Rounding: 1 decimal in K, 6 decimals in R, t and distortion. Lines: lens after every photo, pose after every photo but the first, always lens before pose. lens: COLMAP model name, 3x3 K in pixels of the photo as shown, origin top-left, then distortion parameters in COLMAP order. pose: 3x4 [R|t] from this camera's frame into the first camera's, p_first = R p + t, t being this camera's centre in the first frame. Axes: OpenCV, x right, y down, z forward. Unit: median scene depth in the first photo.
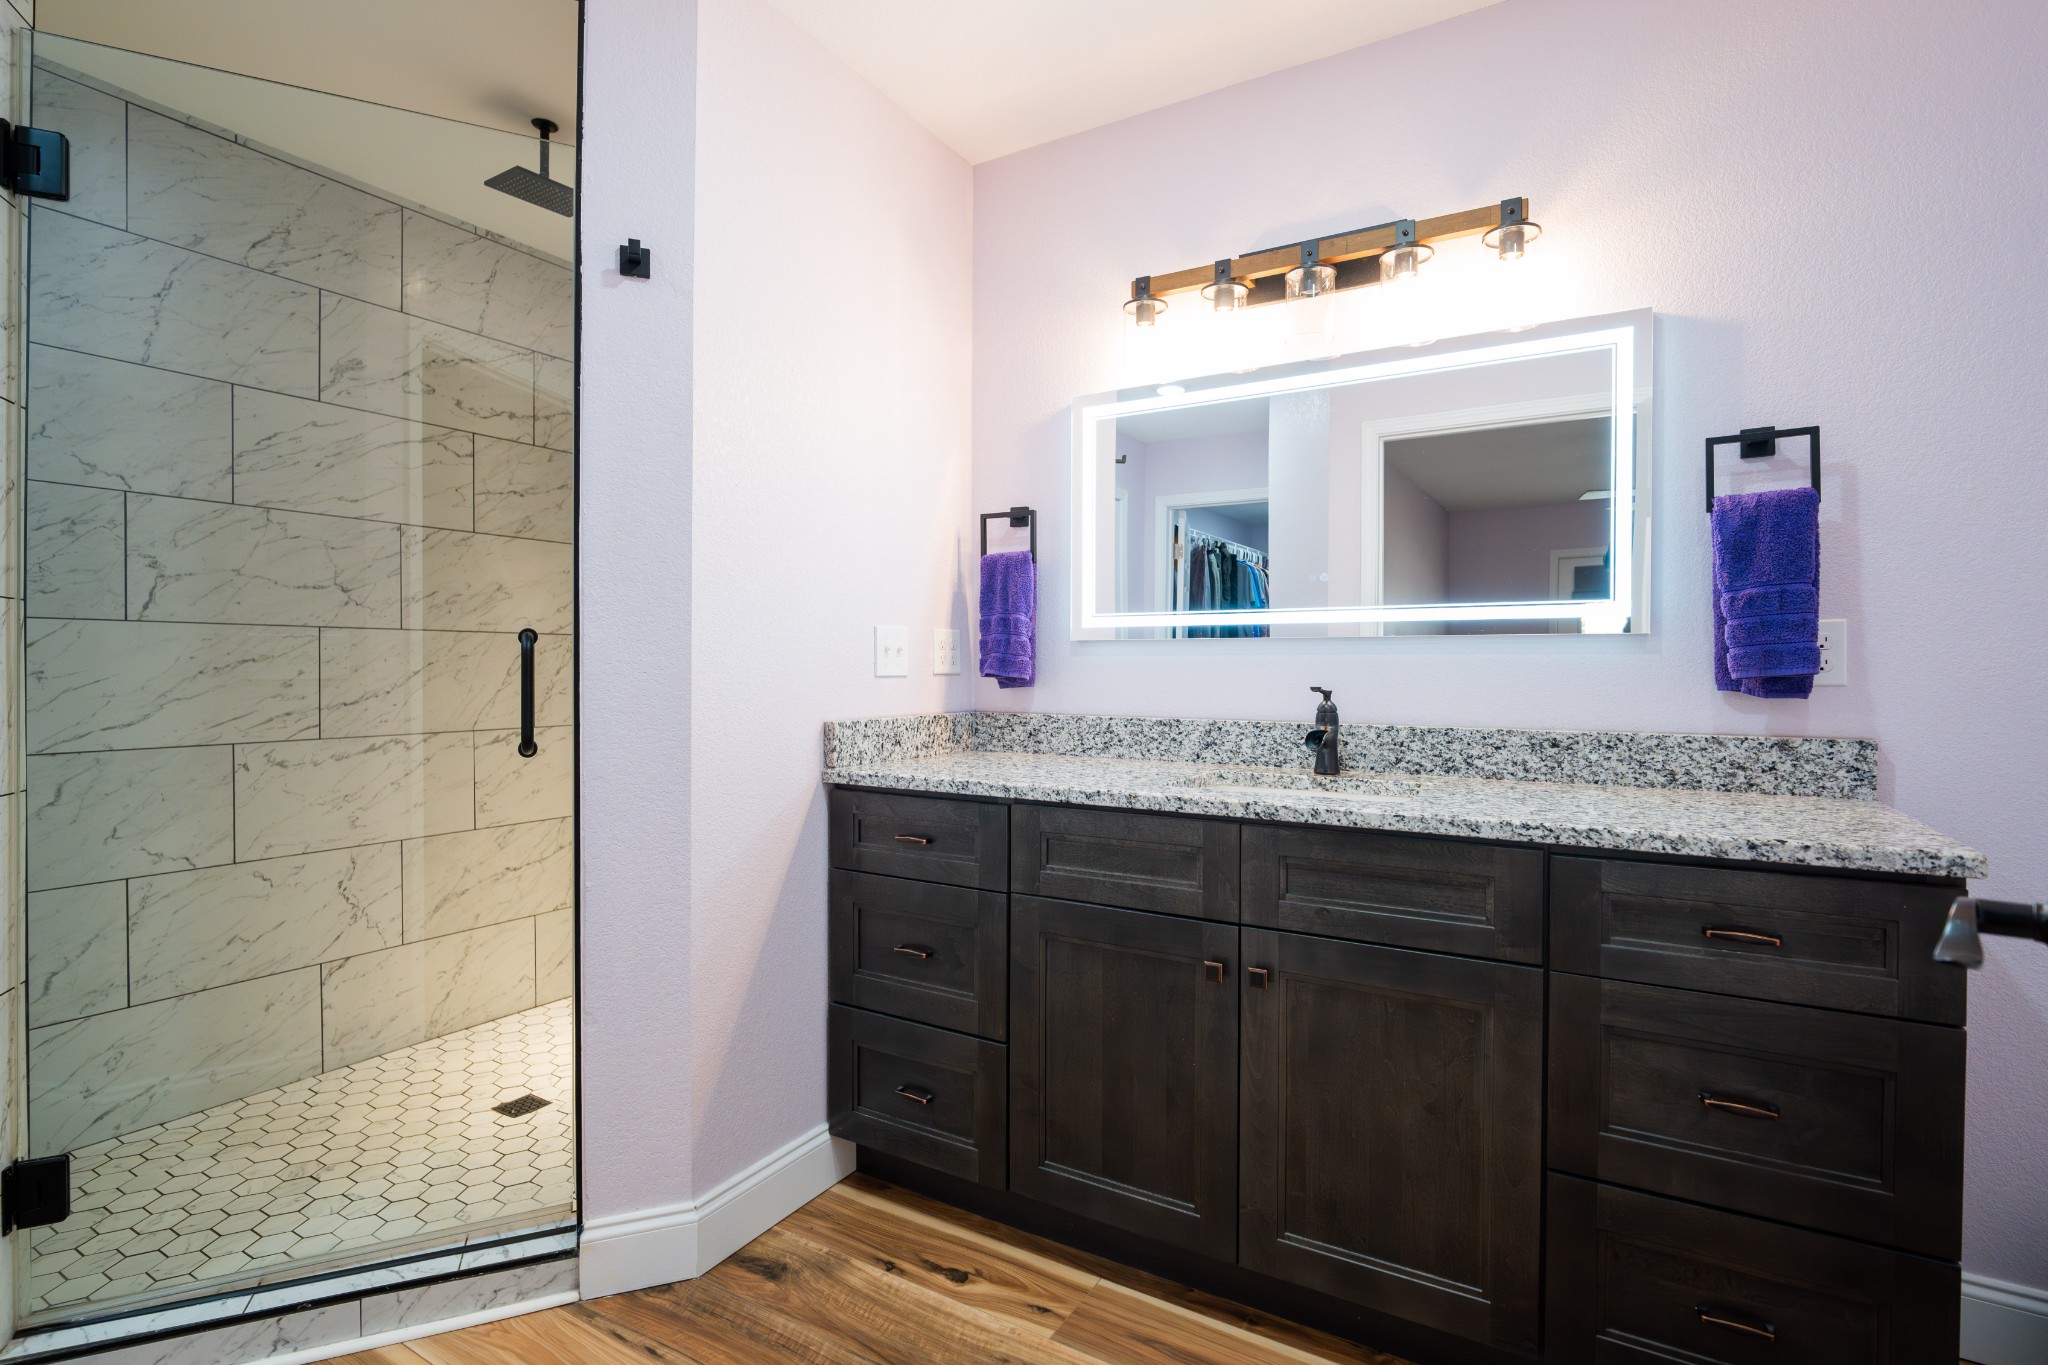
lens RADIAL K [[948.8, 0, 1029.4], [0, 948.8, 679.2], [0, 0, 1]] dist [-0.002659, -0.002070]
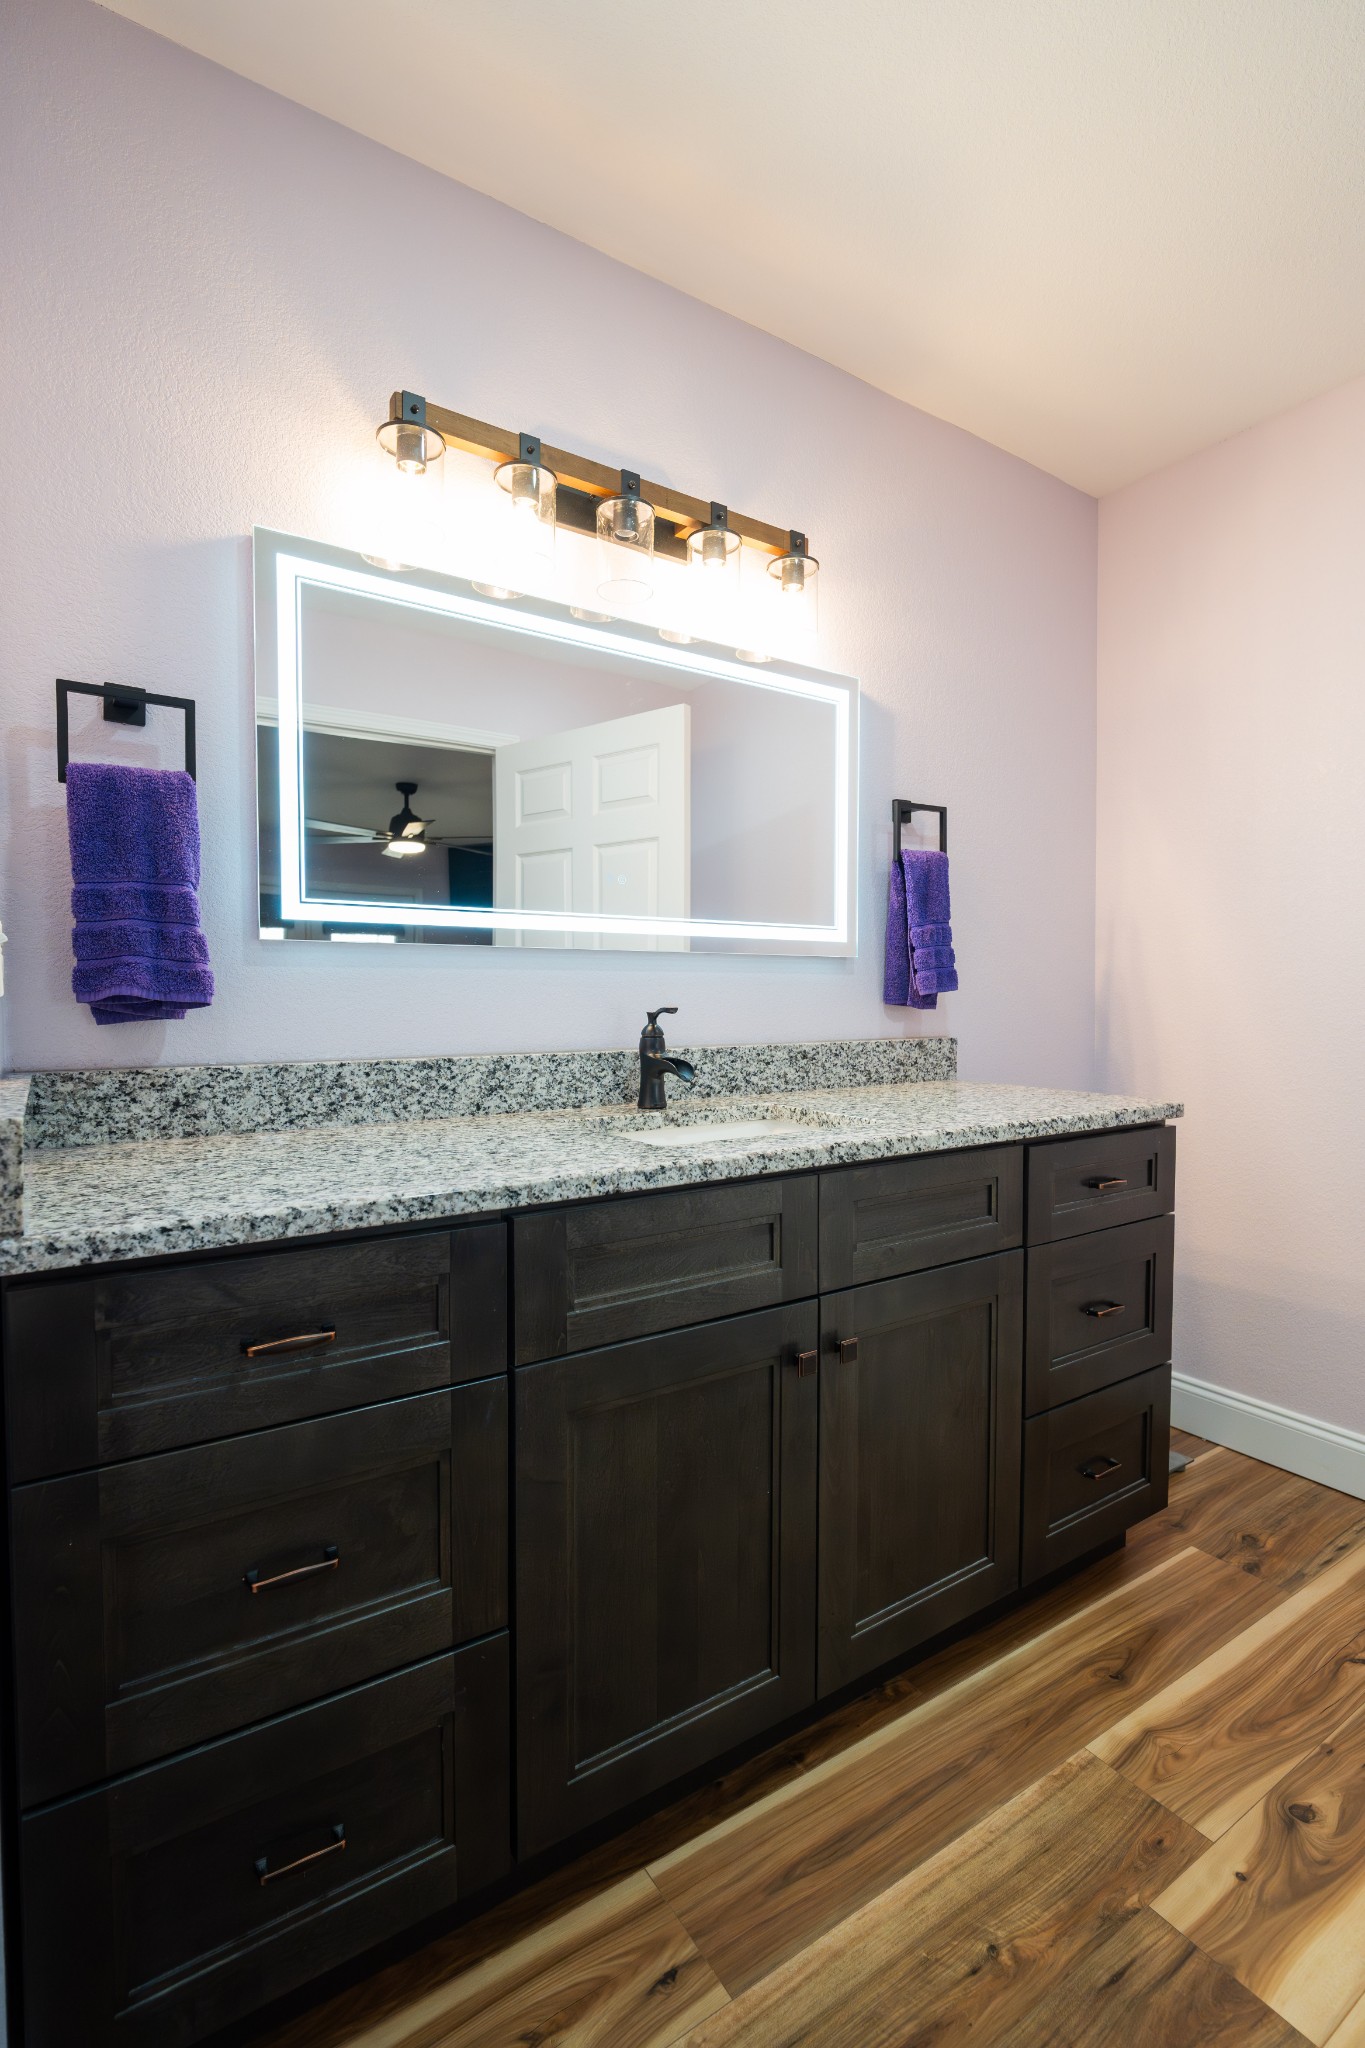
lens RADIAL K [[948.8, 0, 670.5], [0, 948.8, 1028.6], [0, 0, 1]] dist [-0.002659, -0.002070]
pose [[0.438970, -0.036675, 0.897753, -0.483408], [0.013010, 0.999321, 0.034463, -0.002405], [-0.898407, -0.003449, 0.439150, 0.644692]]
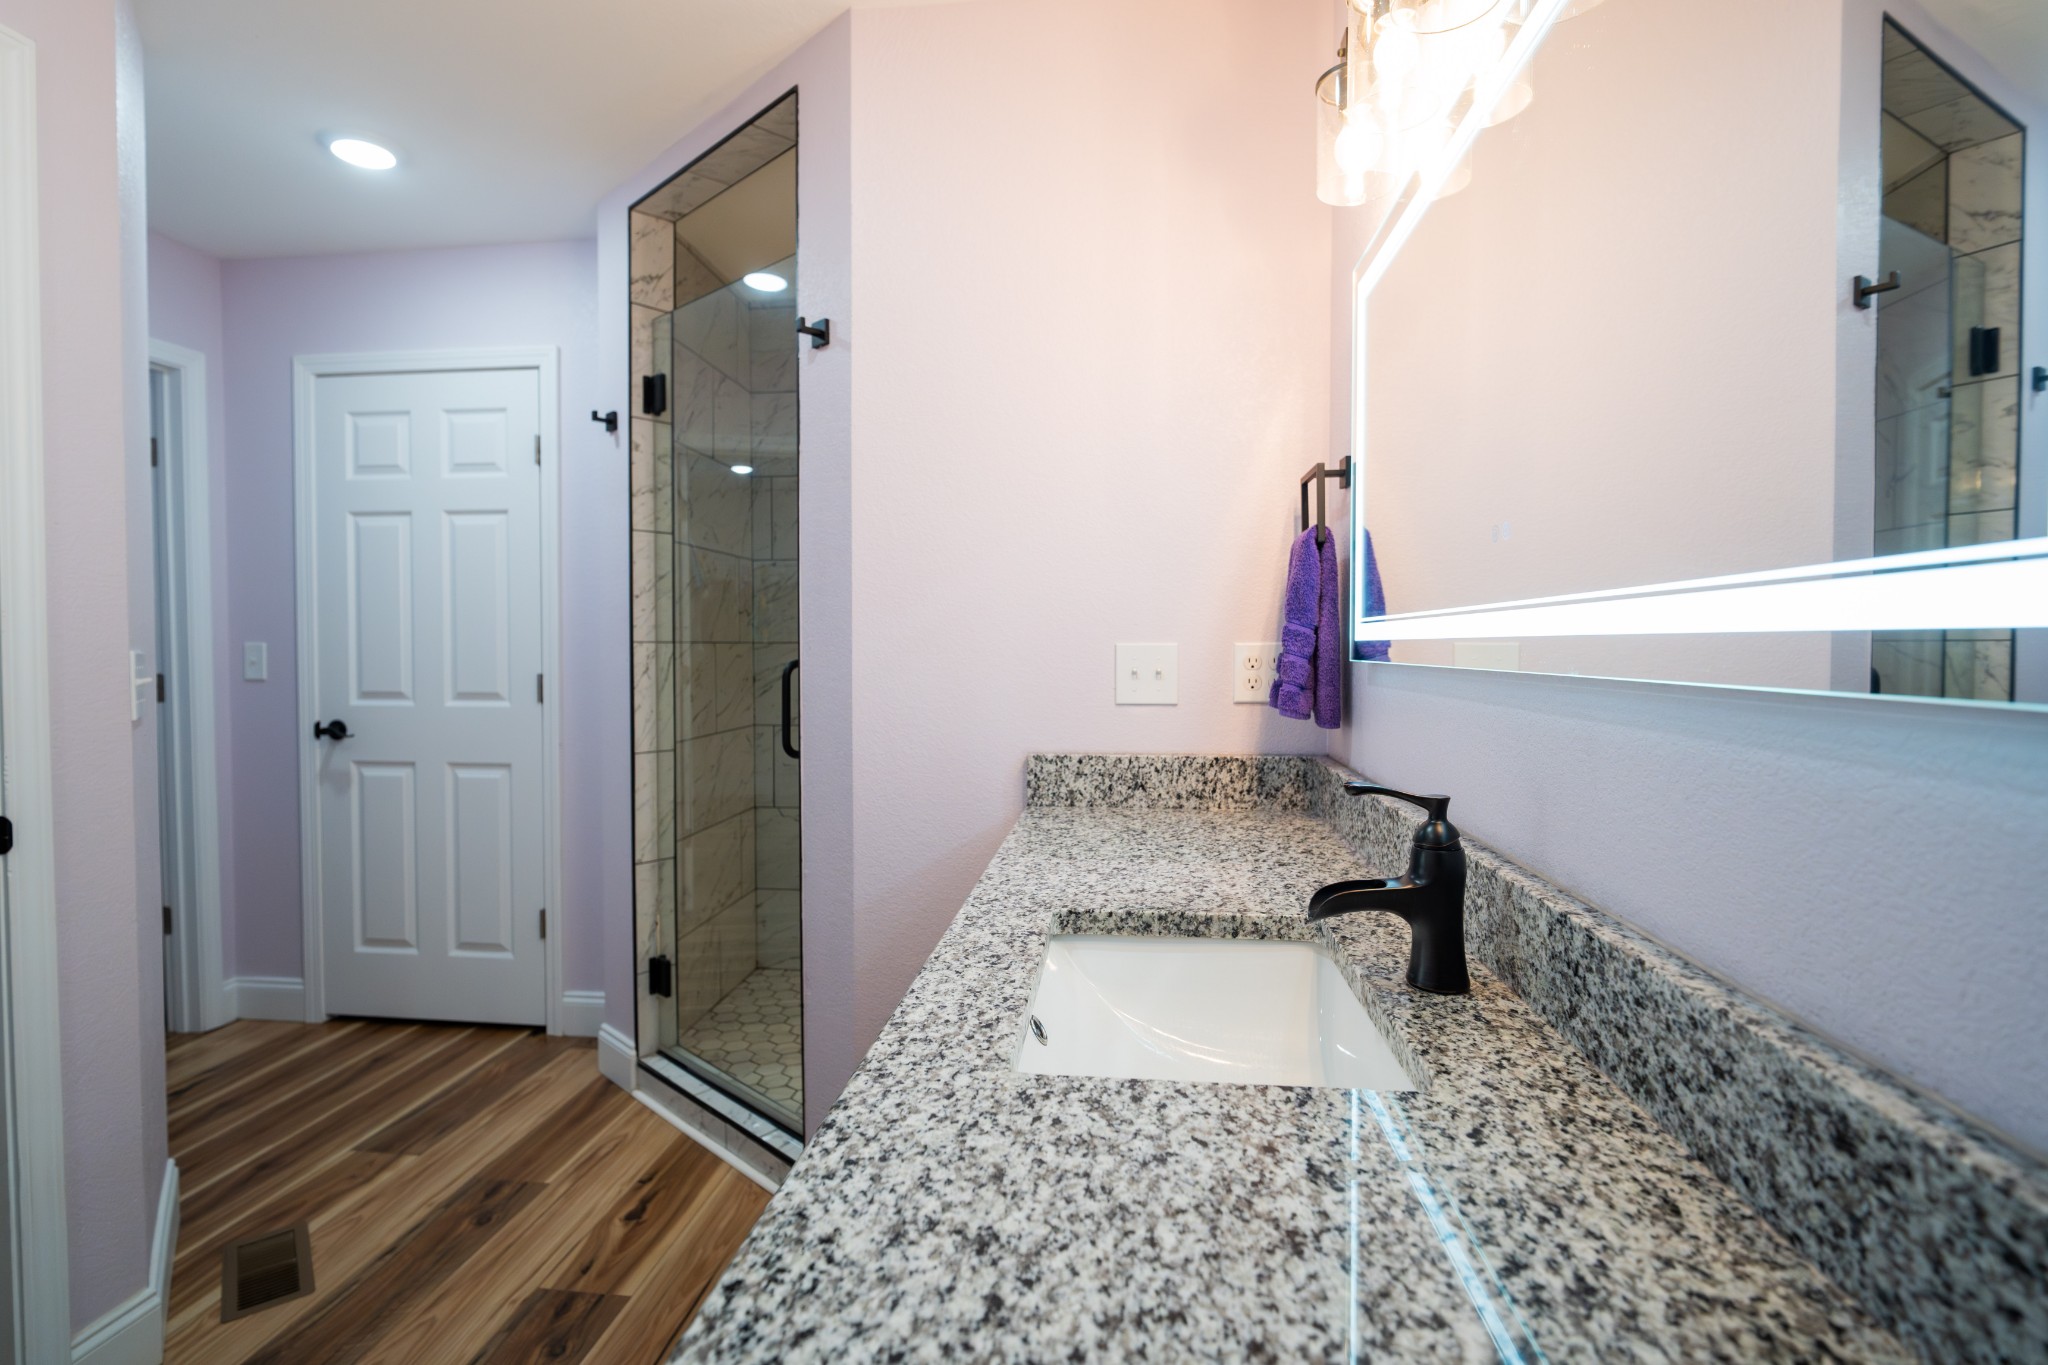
lens RADIAL K [[948.8, 0, 1034.0], [0, 948.8, 670.6], [0, 0, 1]] dist [-0.002659, -0.002070]
pose [[0.424268, 0.020765, -0.905298, 0.672072], [-0.009269, 0.999784, 0.018588, -0.056435], [0.905489, 0.000505, 0.424369, 0.685358]]
